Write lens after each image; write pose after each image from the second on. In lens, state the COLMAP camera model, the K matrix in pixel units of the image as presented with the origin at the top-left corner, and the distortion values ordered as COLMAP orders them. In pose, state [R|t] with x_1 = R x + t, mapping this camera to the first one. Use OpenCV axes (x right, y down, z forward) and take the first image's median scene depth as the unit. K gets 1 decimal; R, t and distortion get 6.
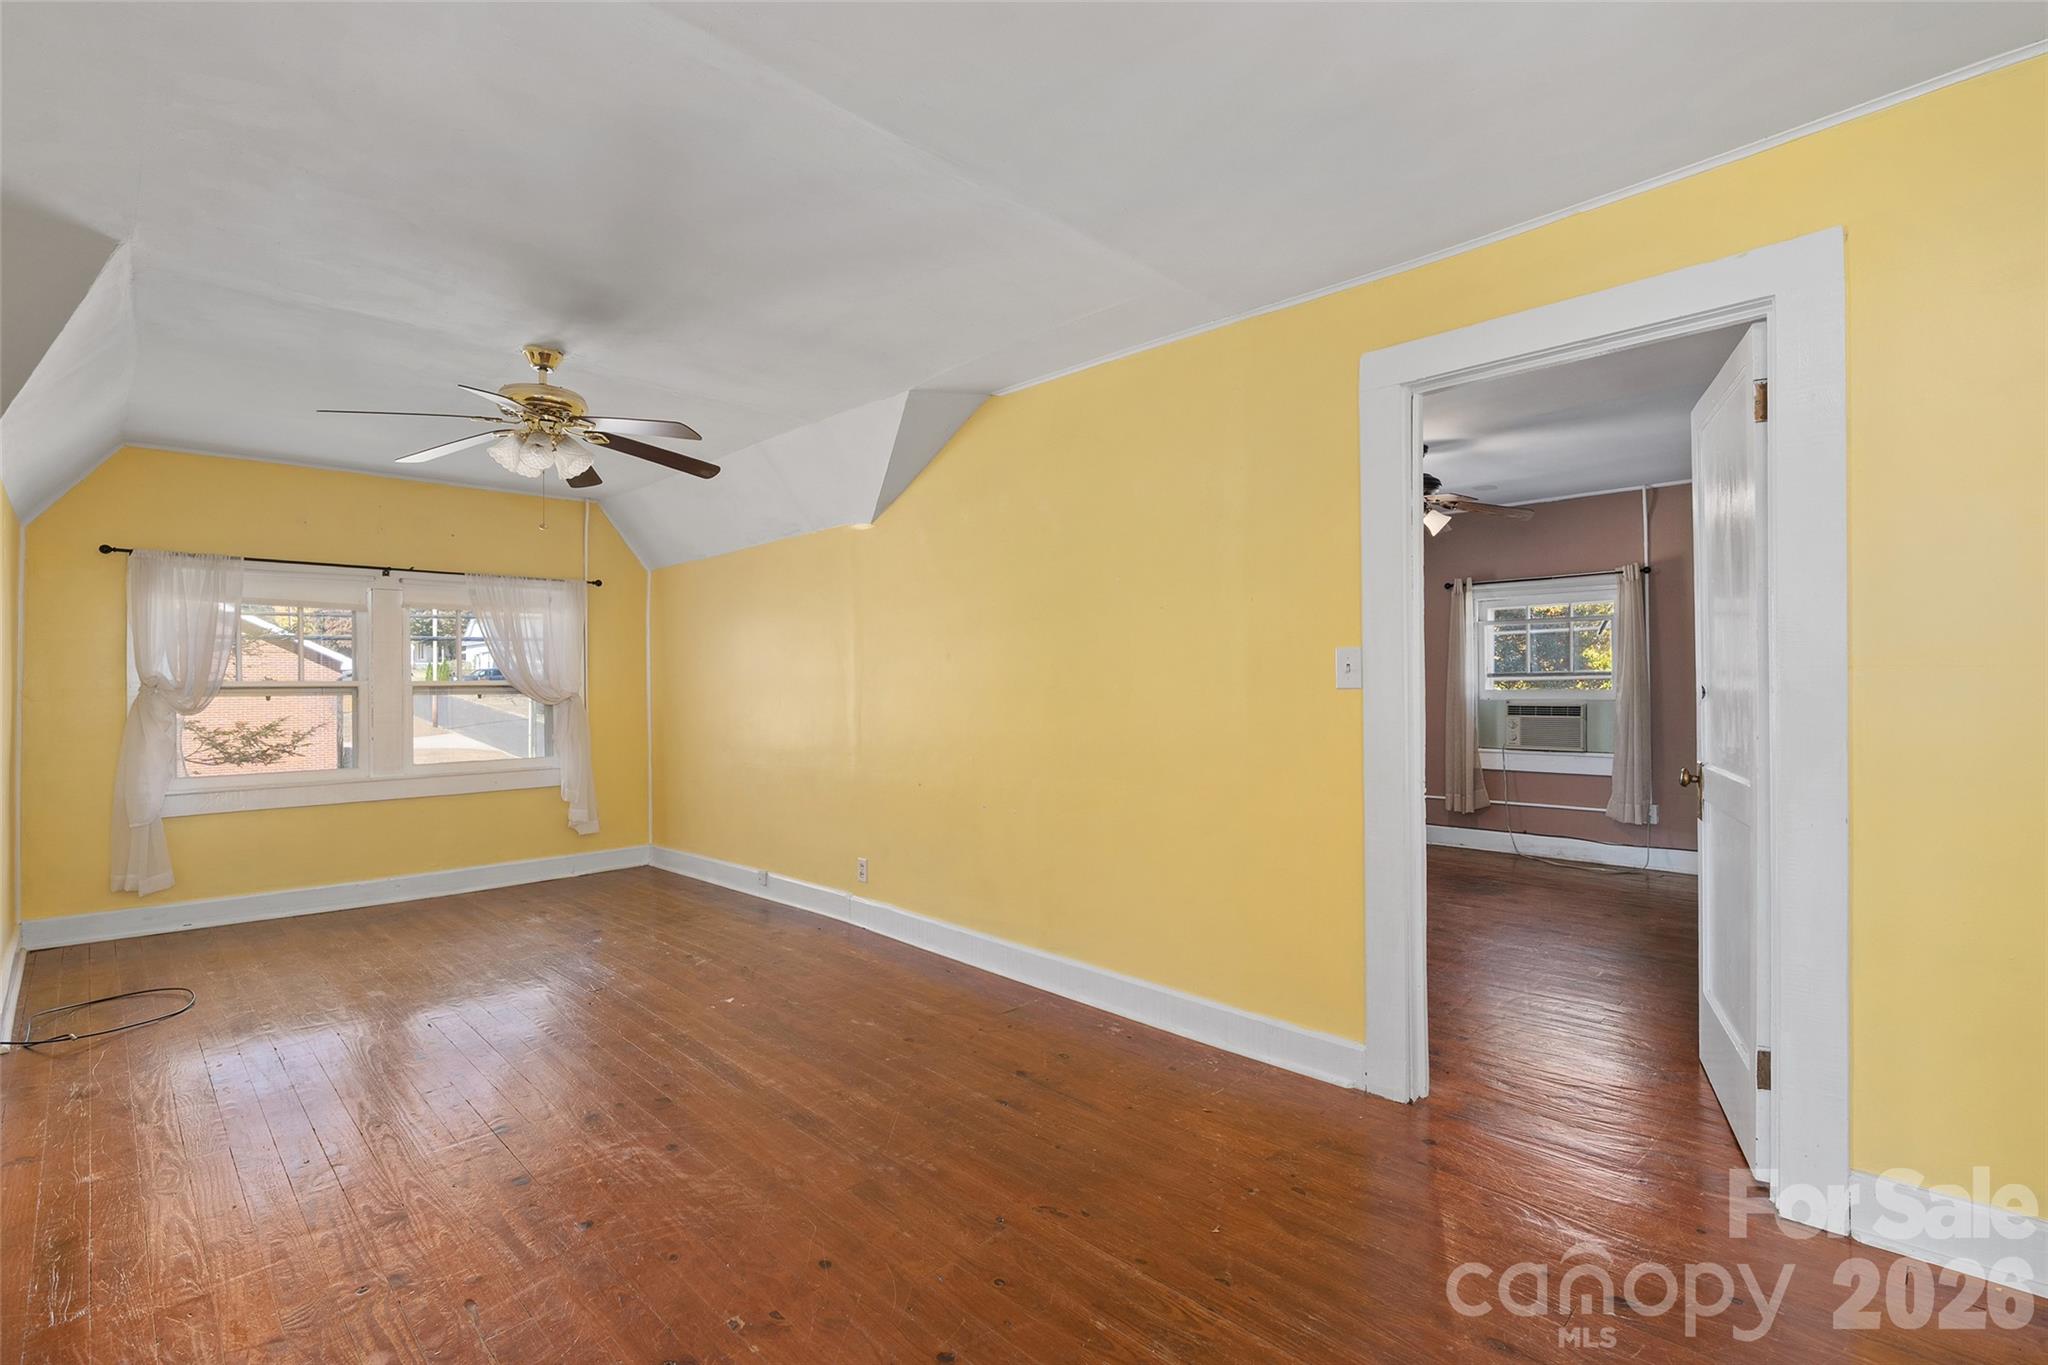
lens RADIAL K [[924.5, 0, 1026.7], [0, 924.5, 678.2], [0, 0, 1]] dist [-0.008810, -0.000300]
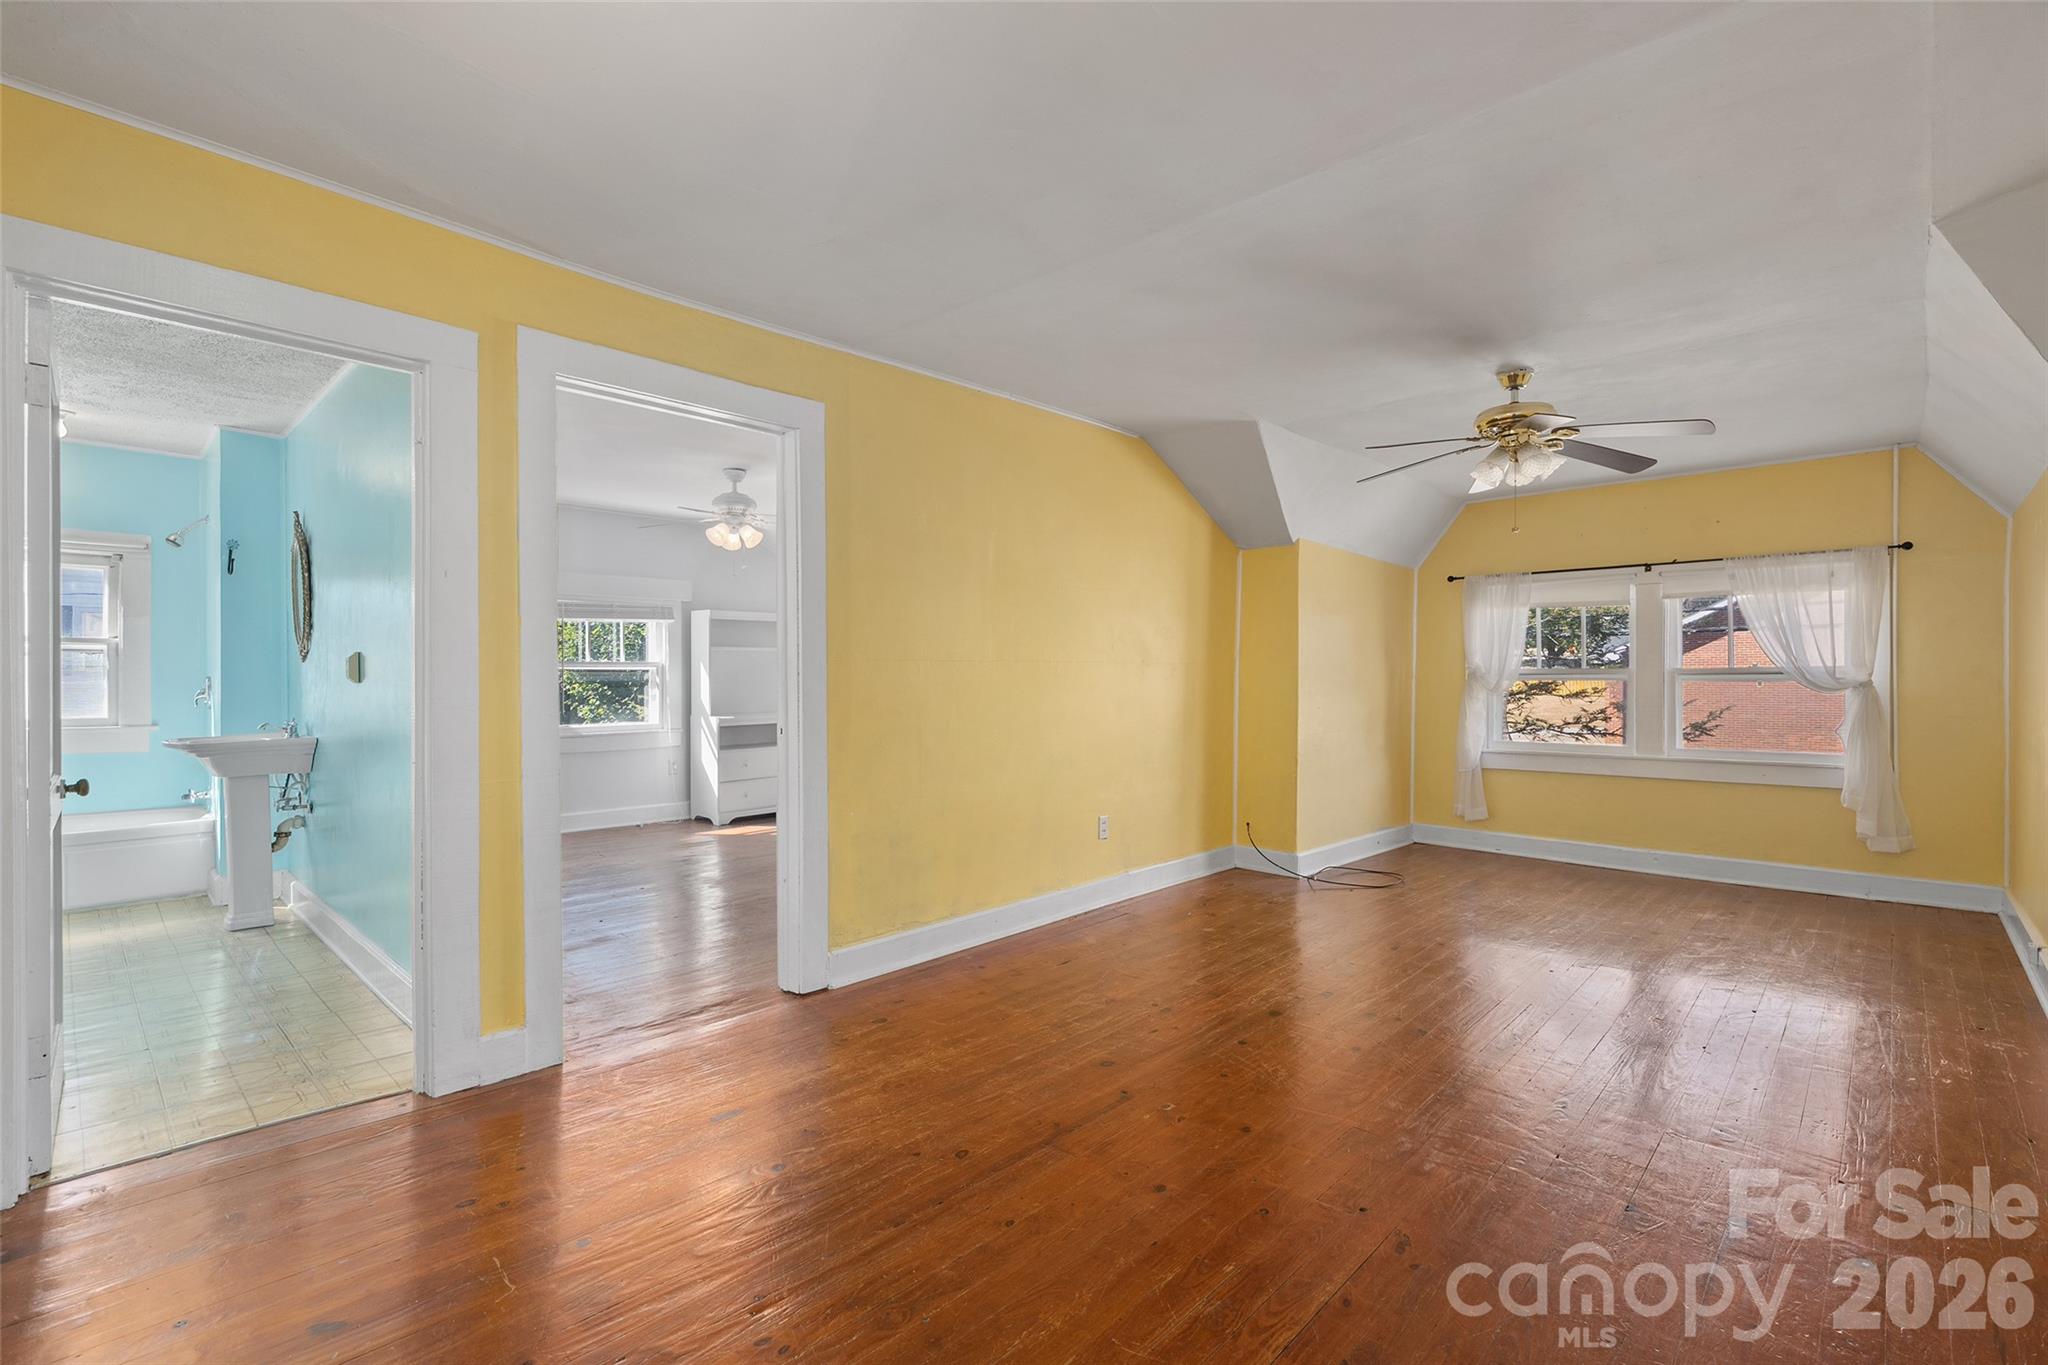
lens RADIAL K [[924.5, 0, 1026.7], [0, 924.5, 678.2], [0, 0, 1]] dist [-0.008810, -0.000300]
pose [[0.022886, 0.005705, -0.999722, 0.381916], [0.007096, 0.999958, 0.005869, 0.003137], [0.999713, -0.007228, 0.022844, 0.249702]]
